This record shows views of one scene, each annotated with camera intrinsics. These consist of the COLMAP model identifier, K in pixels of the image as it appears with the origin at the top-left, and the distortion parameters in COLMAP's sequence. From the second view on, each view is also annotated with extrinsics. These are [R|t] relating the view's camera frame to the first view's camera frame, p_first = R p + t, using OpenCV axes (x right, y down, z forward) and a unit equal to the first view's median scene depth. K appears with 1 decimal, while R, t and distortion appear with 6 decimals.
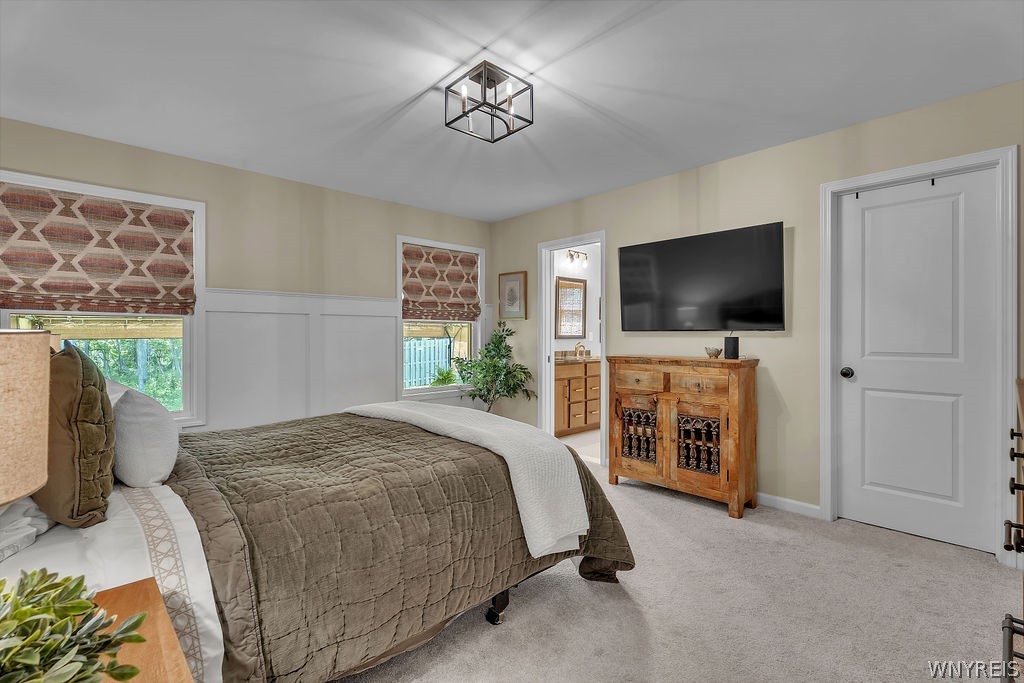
lens RADIAL K [[467.2, 0, 512.7], [0, 467.2, 336.3], [0, 0, 1]] dist [-0.000361, -0.000062]
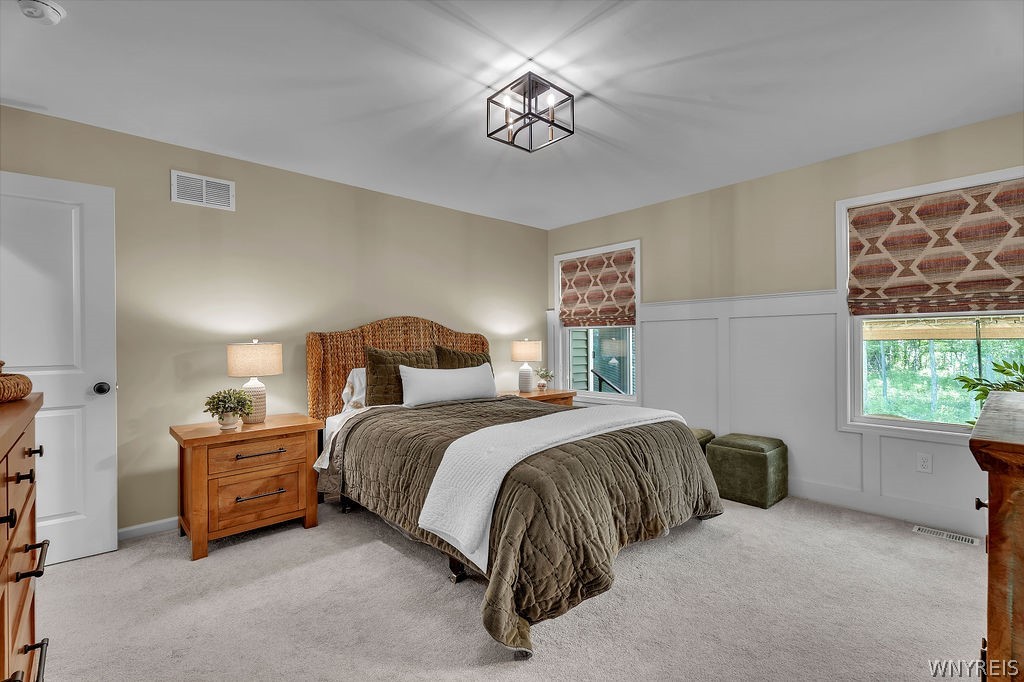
lens RADIAL K [[462.4, 0, 504.4], [0, 462.4, 343.1], [0, 0, 1]] dist [0.000970, -0.000040]
pose [[-0.021640, 0.005217, -0.999752, 0.514015], [0.009521, 0.999942, 0.005012, -0.003933], [0.999720, -0.009410, -0.021688, 0.515926]]
